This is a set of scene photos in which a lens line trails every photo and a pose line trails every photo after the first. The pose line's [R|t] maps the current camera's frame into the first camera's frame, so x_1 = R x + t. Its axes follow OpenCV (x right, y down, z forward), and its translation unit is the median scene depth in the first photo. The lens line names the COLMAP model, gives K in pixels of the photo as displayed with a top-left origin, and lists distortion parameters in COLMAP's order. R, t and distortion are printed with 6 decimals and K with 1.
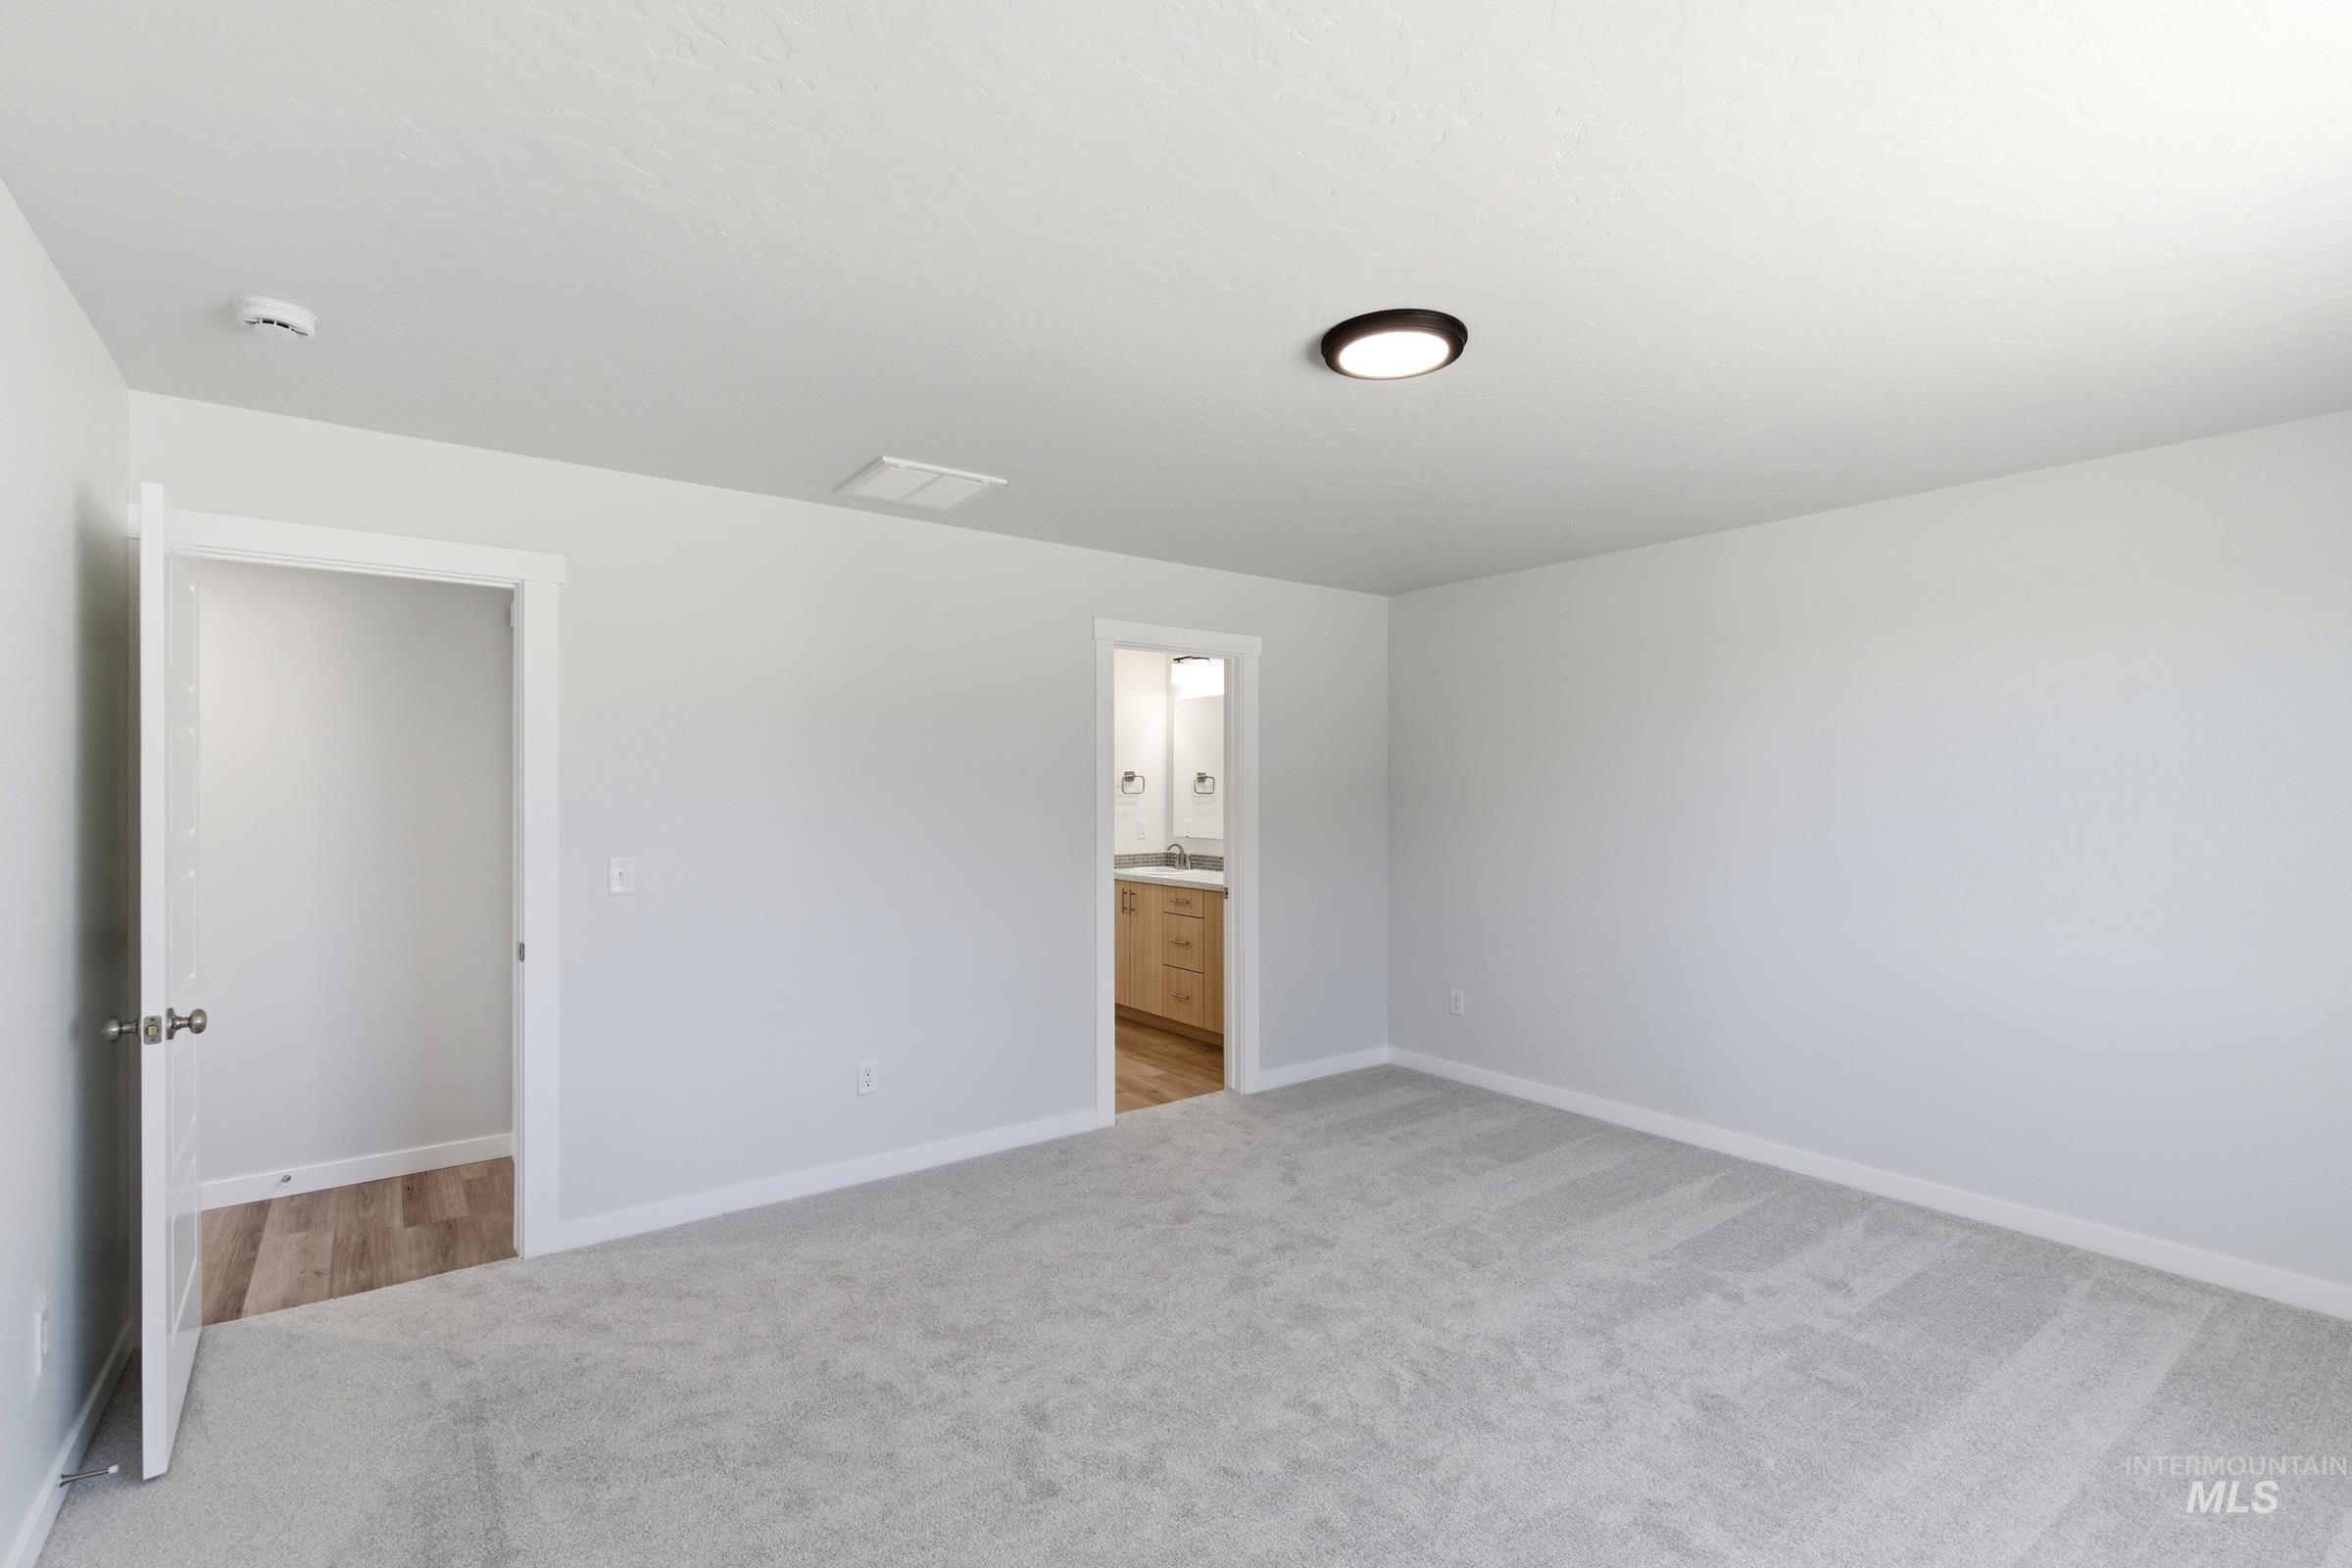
lens RADIAL K [[1044.3, 0, 1186.8], [0, 1044.3, 781.6], [0, 0, 1]] dist [0.002821, 0.000750]
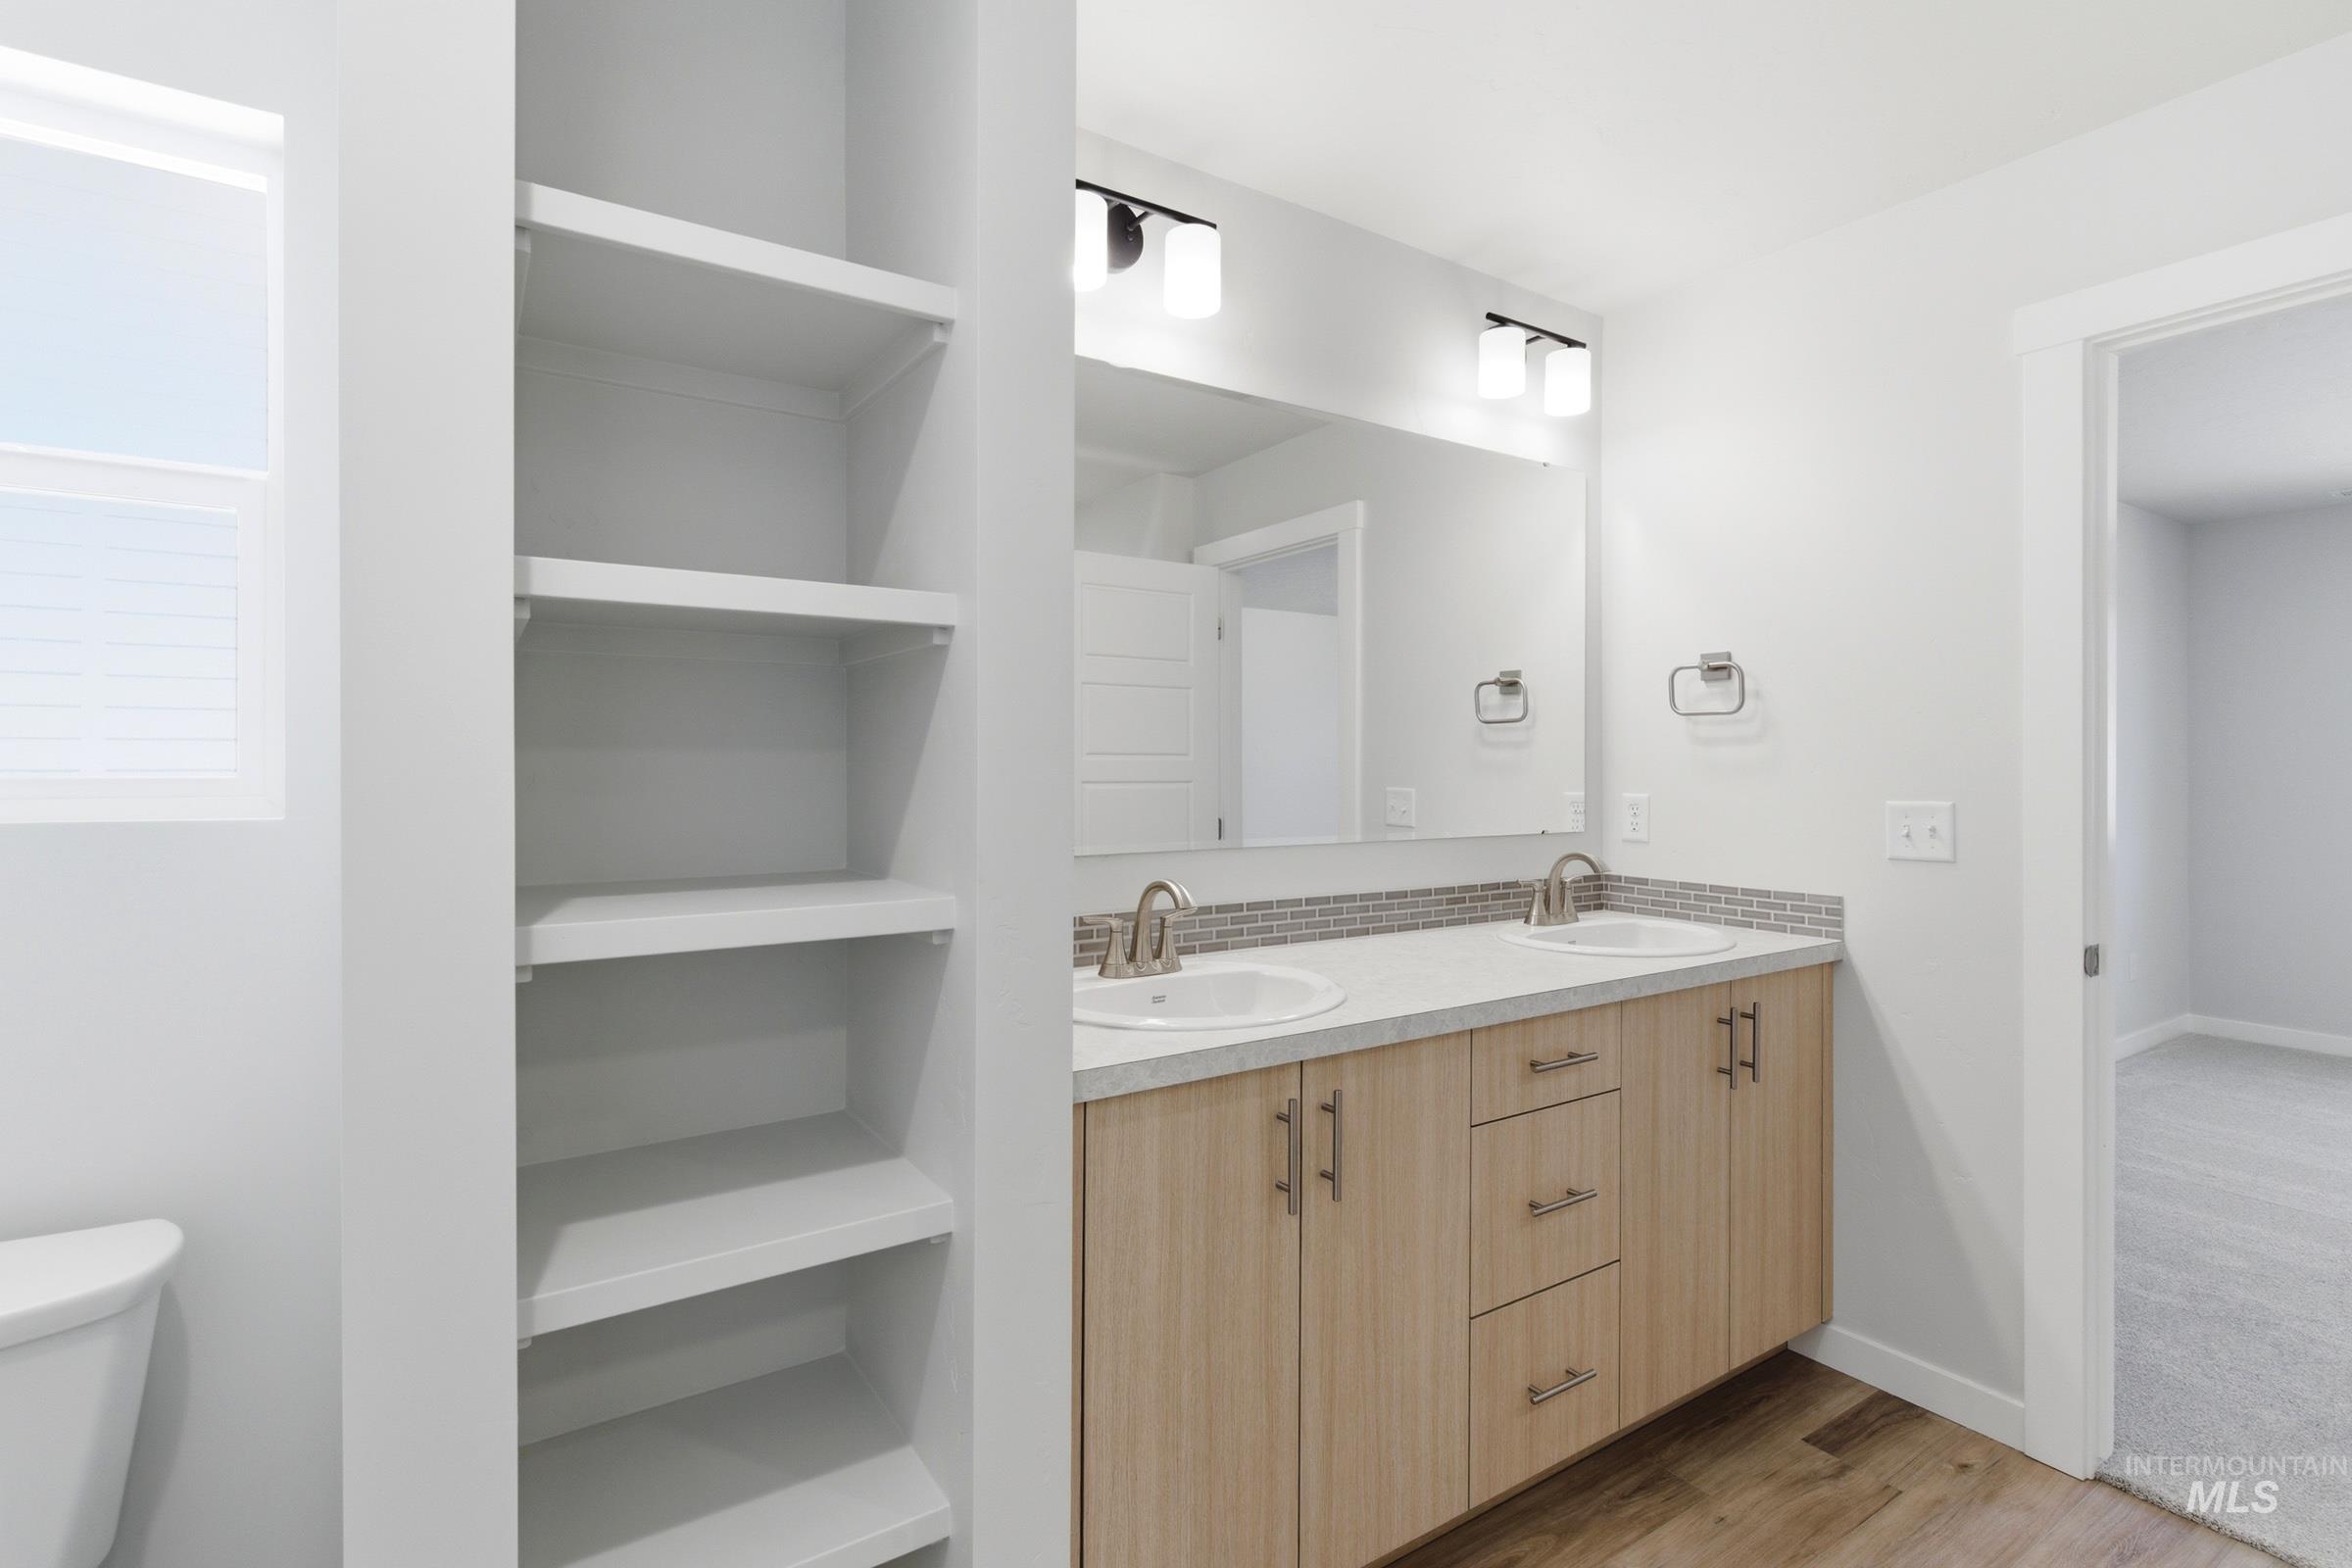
lens RADIAL K [[1106.0, 0, 1169.6], [0, 1106.0, 769.9], [0, 0, 1]] dist [0.002035, 0.000335]
pose [[0.068269, -0.002241, 0.997664, -0.327823], [-0.004355, 0.999987, 0.002544, 0.030908], [-0.997657, -0.004519, 0.068259, 1.091639]]
